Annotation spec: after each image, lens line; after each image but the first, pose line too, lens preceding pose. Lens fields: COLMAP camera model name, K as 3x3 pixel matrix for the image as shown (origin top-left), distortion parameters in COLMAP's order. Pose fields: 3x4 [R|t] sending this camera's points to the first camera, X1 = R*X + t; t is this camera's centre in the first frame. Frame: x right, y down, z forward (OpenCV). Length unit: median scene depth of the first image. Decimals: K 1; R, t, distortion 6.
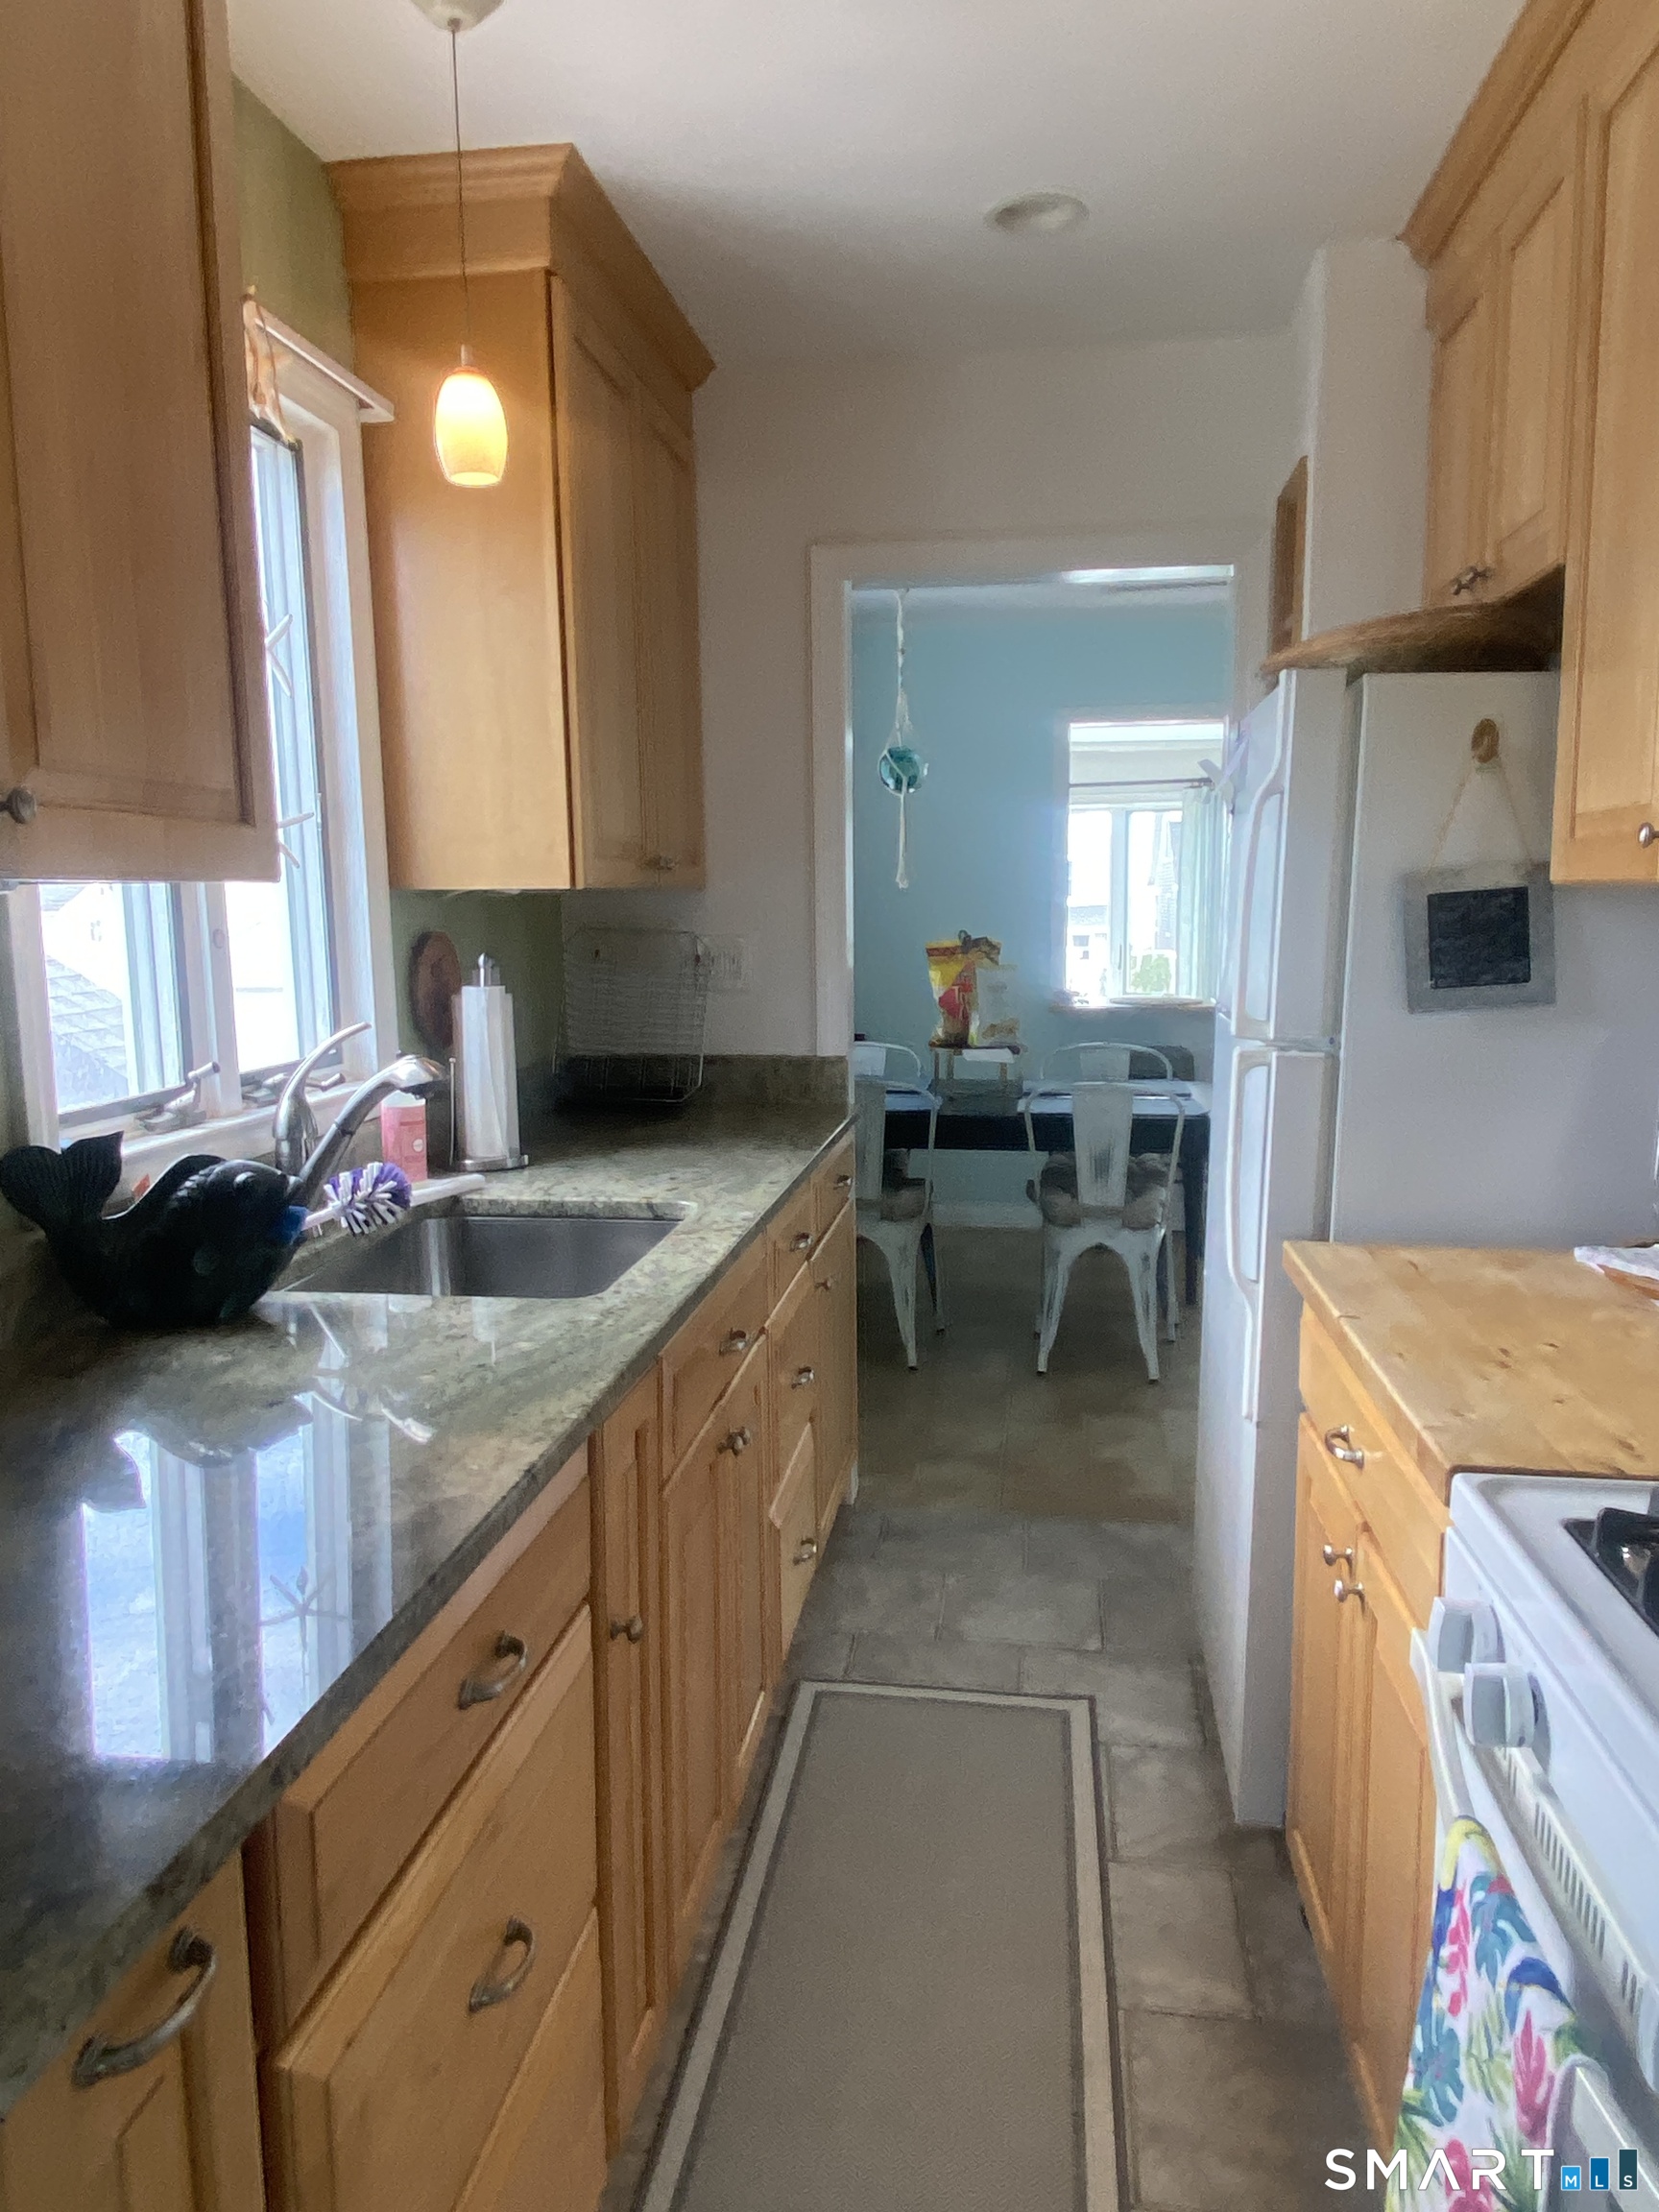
lens RADIAL K [[1565.7, 0, 800.8], [0, 1565.7, 1130.1], [0, 0, 1]] dist [0.068592, -0.000524]
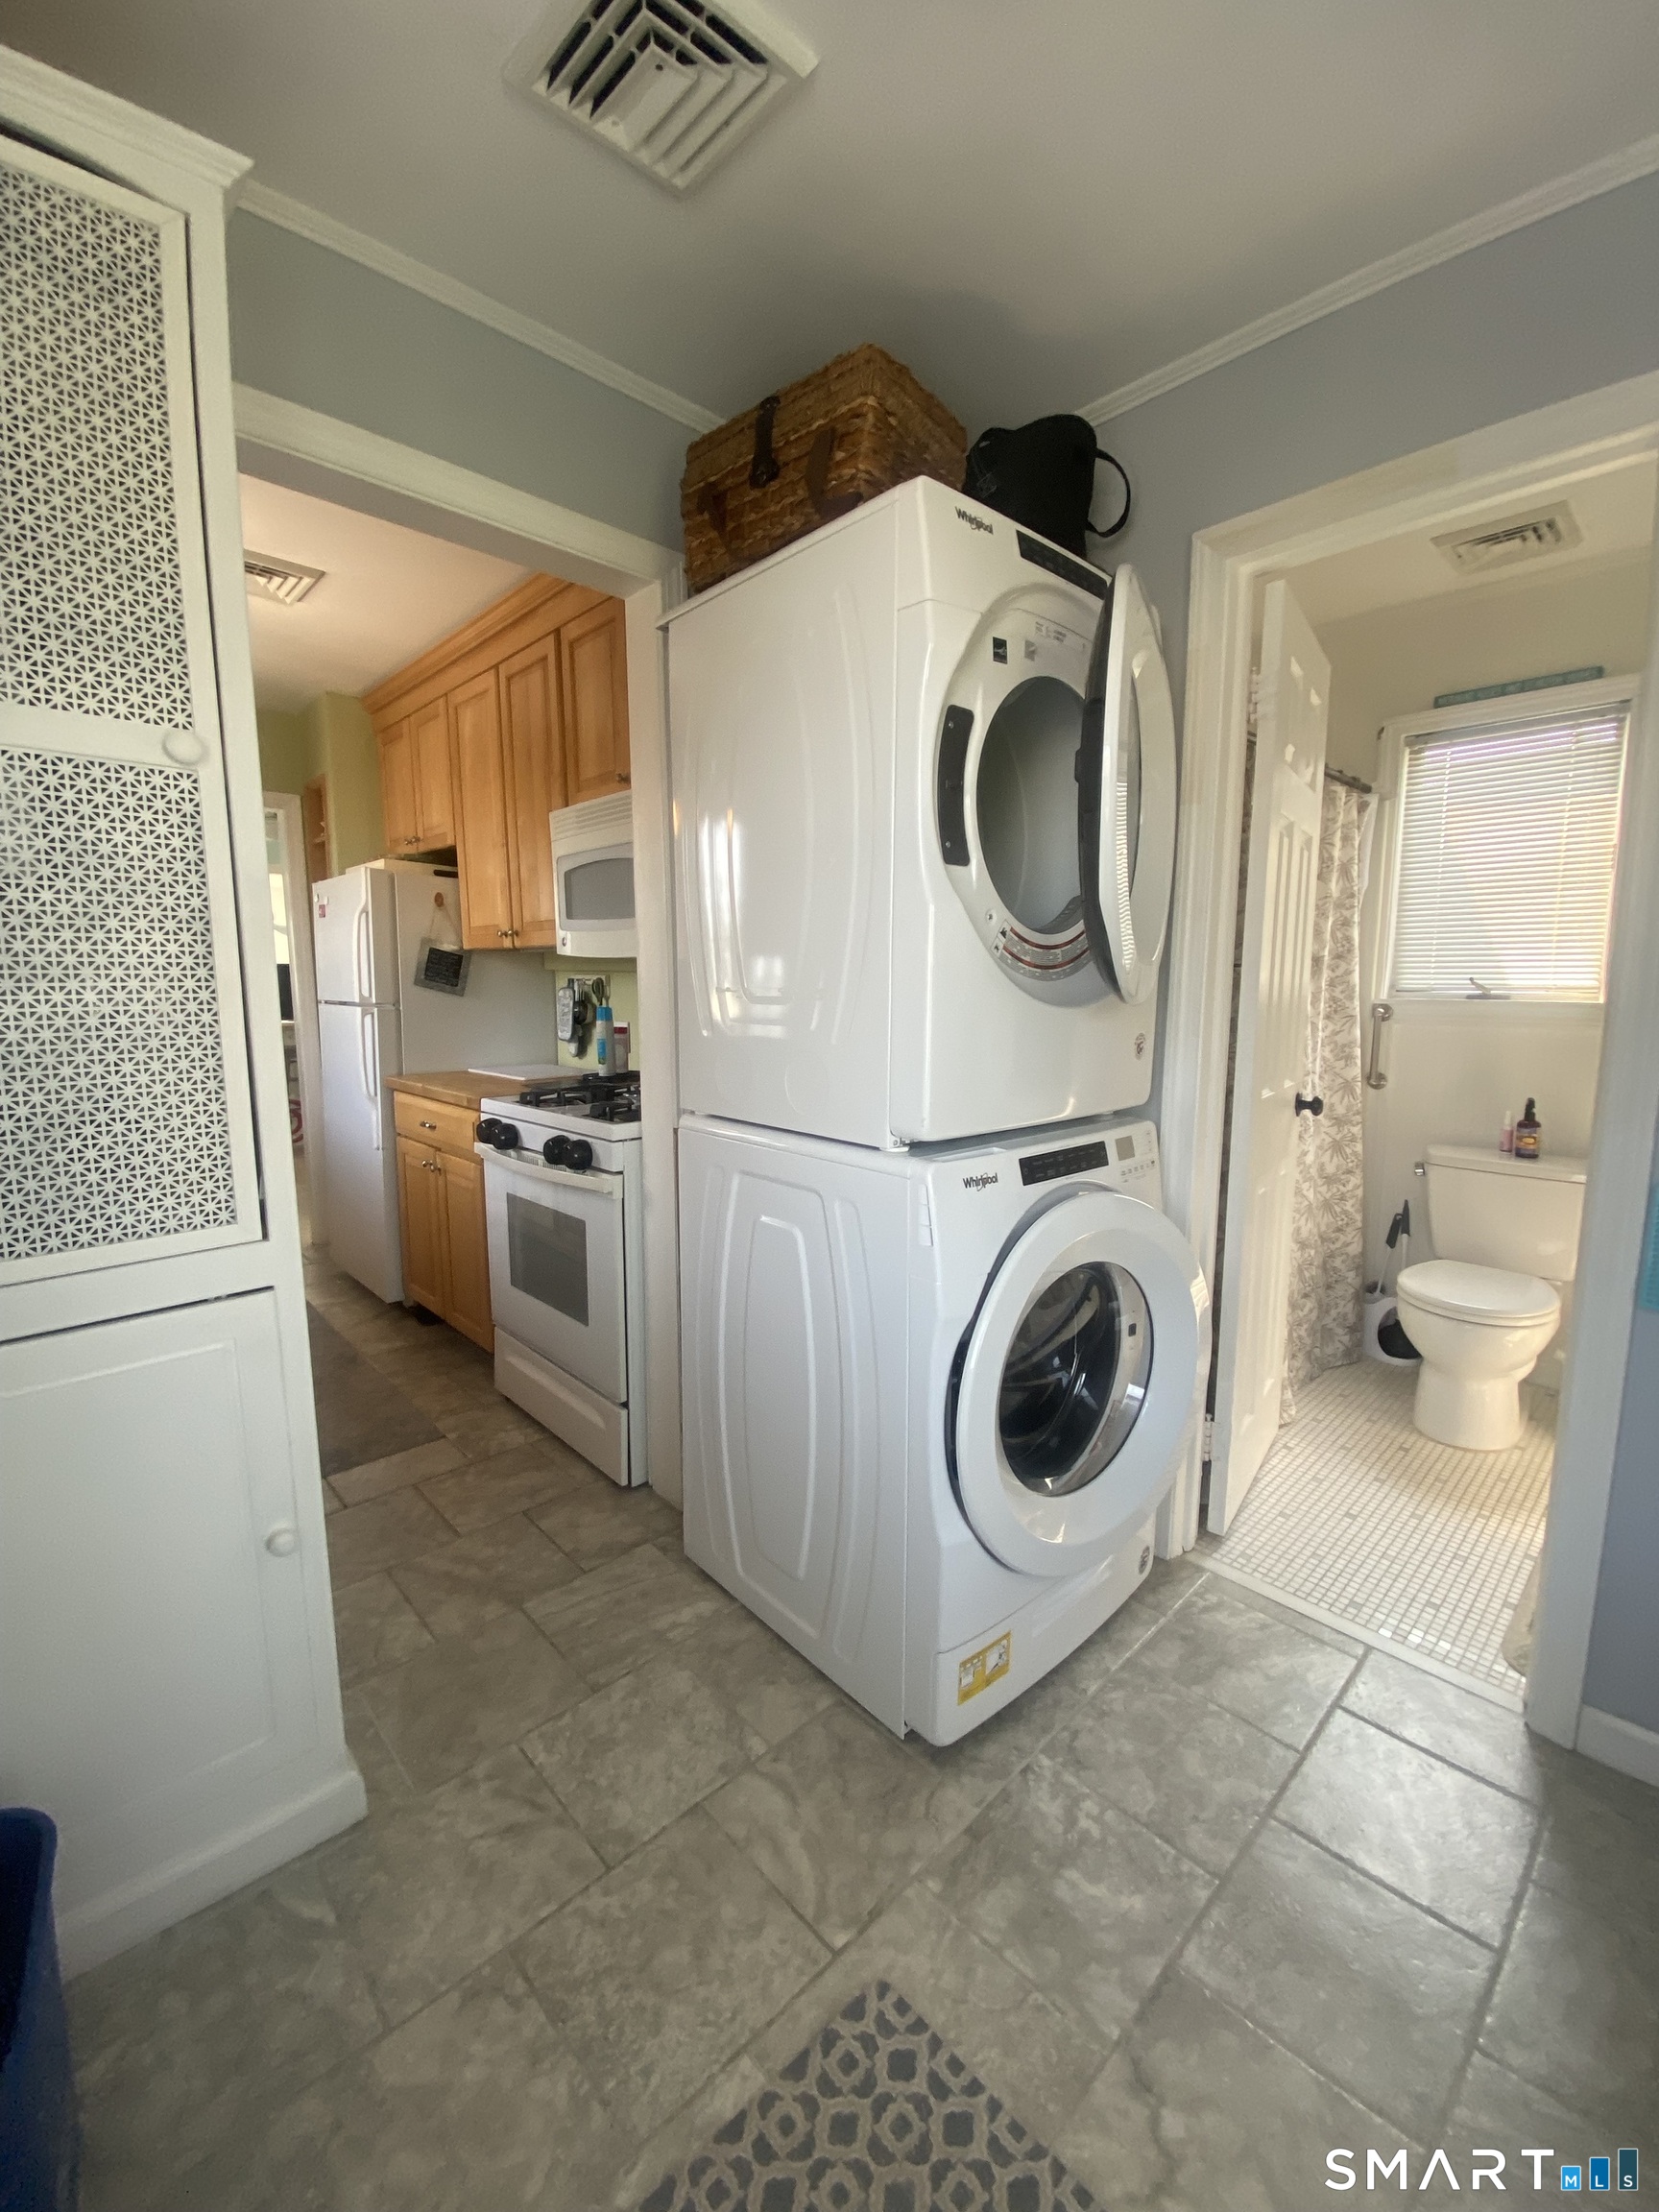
lens RADIAL K [[888.9, 0, 829.5], [0, 888.9, 1106.0], [0, 0, 1]] dist [0.028609, -0.023150]
pose [[0.607820, -0.101456, 0.787567, -0.391158], [0.108003, 0.993150, 0.044586, 0.115178], [-0.786695, 0.057959, 0.614615, -0.469786]]
